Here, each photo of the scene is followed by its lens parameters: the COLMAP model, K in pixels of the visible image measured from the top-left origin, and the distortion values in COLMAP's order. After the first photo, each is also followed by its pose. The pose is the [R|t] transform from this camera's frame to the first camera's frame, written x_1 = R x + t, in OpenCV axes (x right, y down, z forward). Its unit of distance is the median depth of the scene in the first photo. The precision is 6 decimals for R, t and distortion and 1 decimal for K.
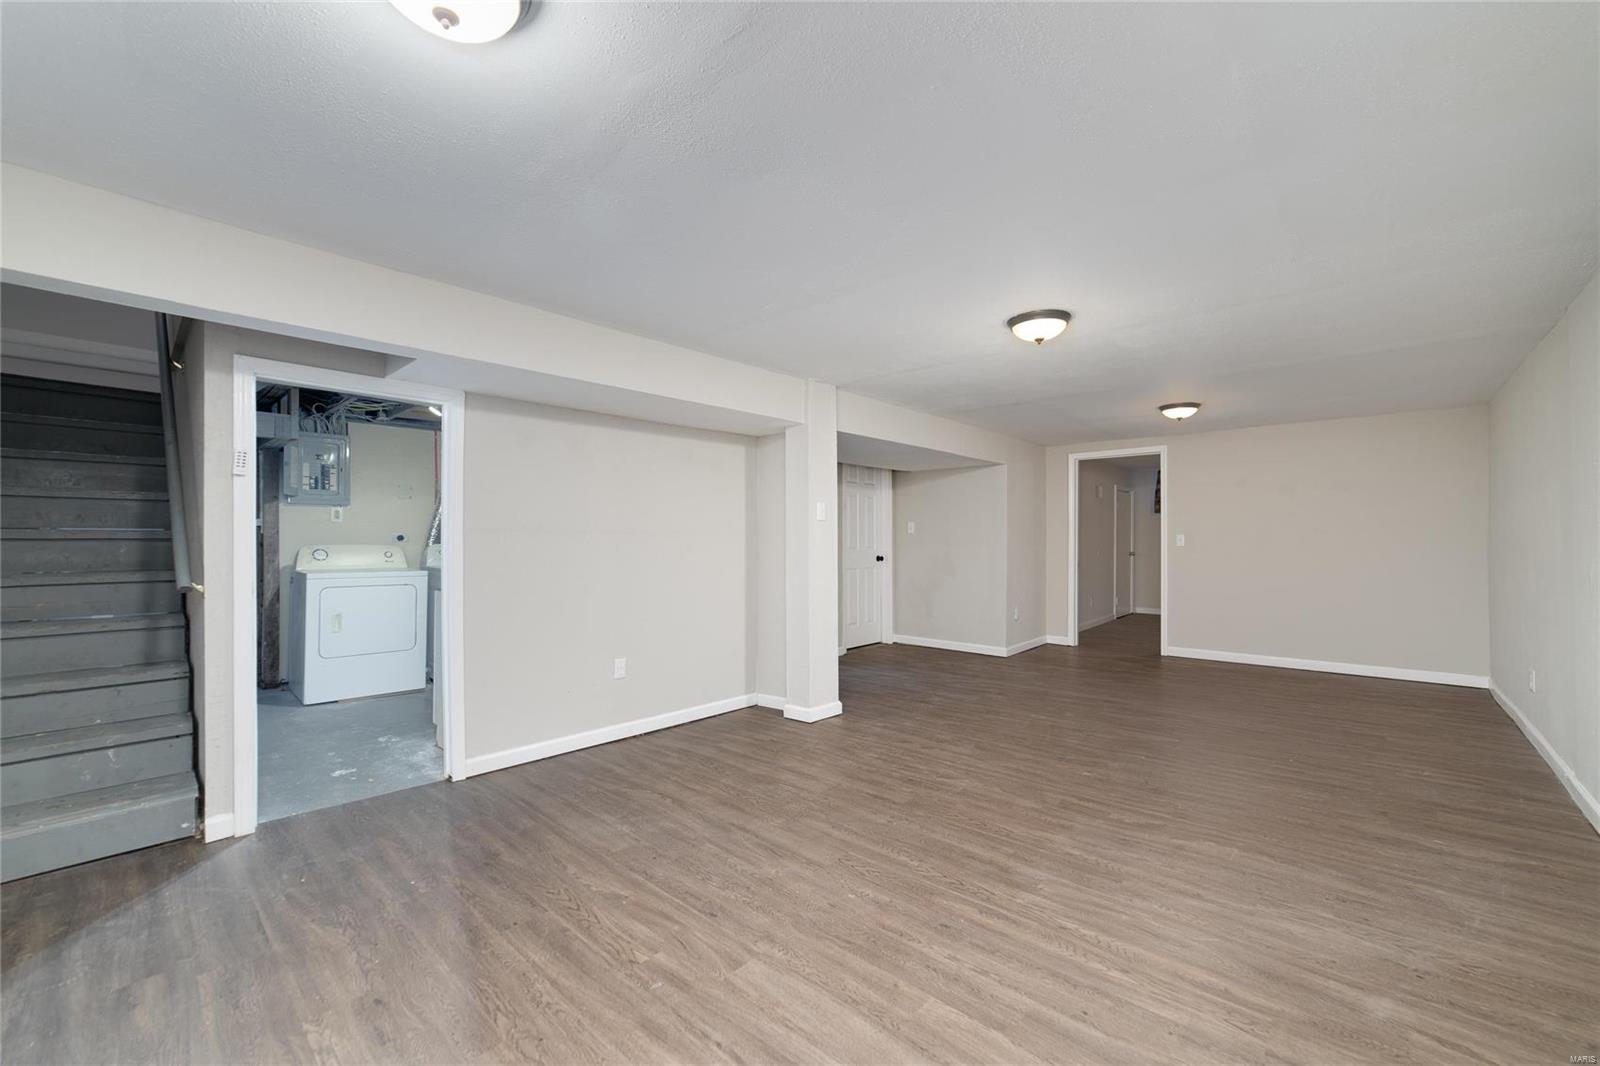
lens RADIAL K [[642.2, 0, 800.0], [0, 642.2, 533.0], [0, 0, 1]] dist [-0.021986, 0.007761]
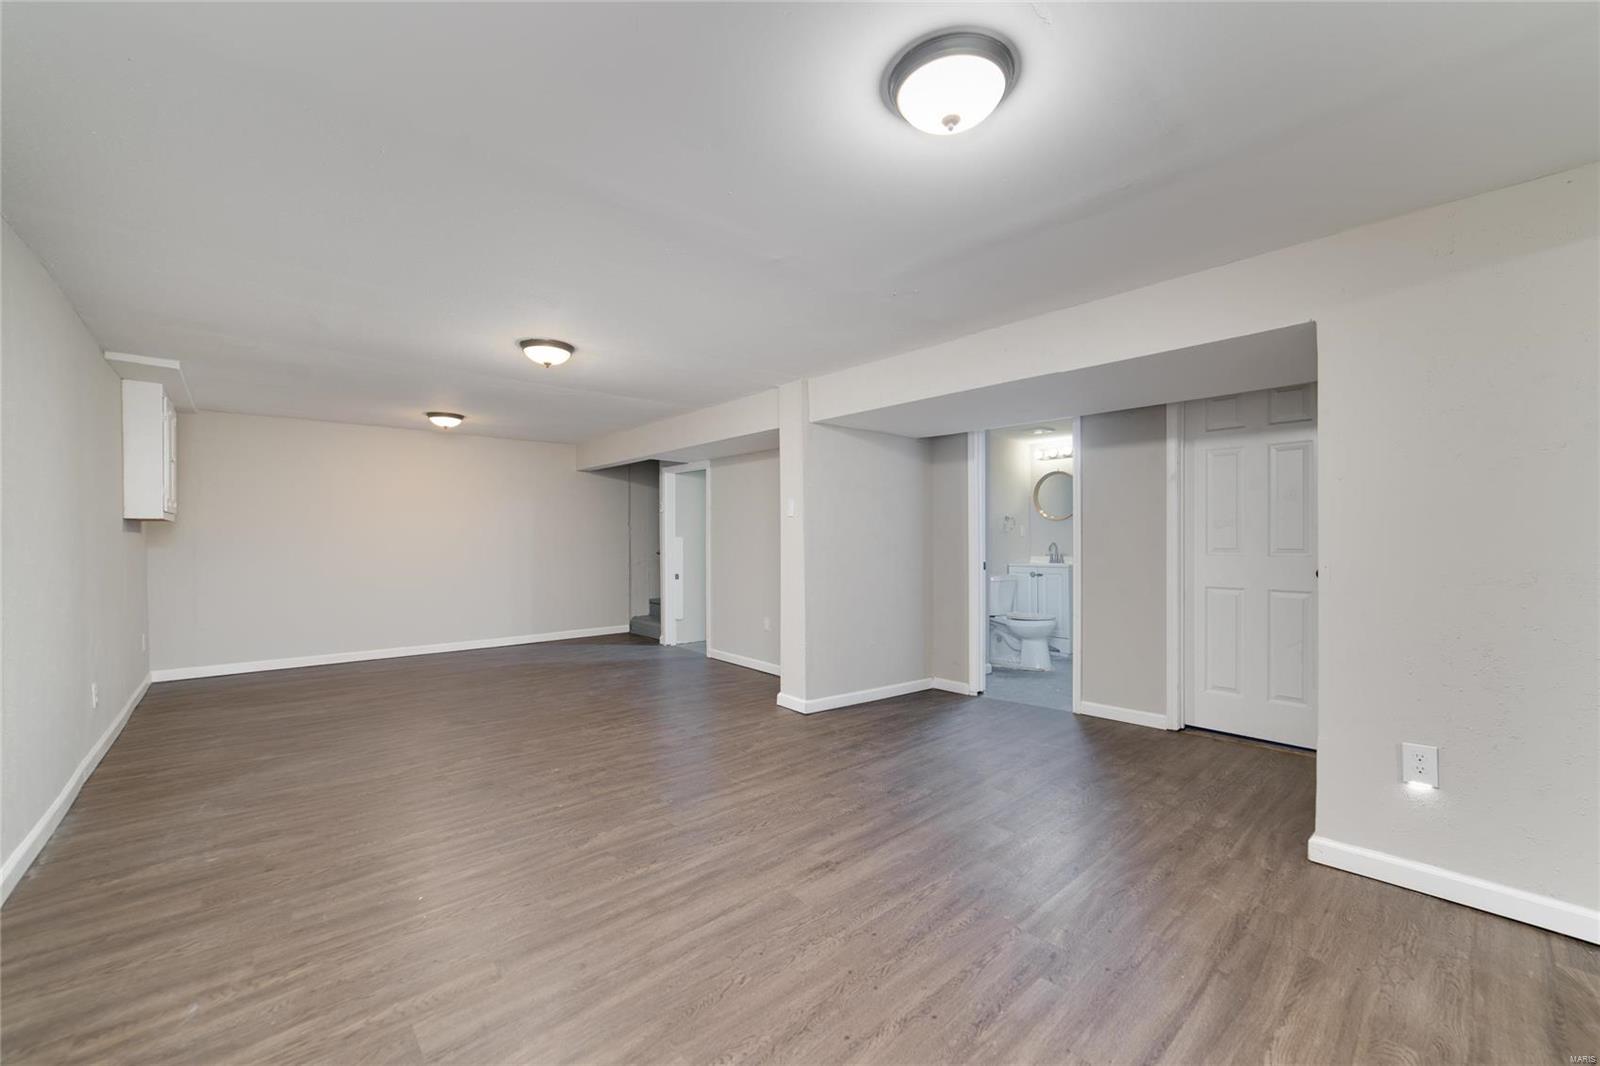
lens RADIAL K [[642.2, 0, 800.0], [0, 642.2, 533.0], [0, 0, 1]] dist [-0.021986, 0.007761]
pose [[-0.113881, -0.004567, -0.993484, 1.453835], [0.011136, 0.999921, -0.005873, 0.019037], [0.993432, -0.011732, -0.113821, 1.558570]]
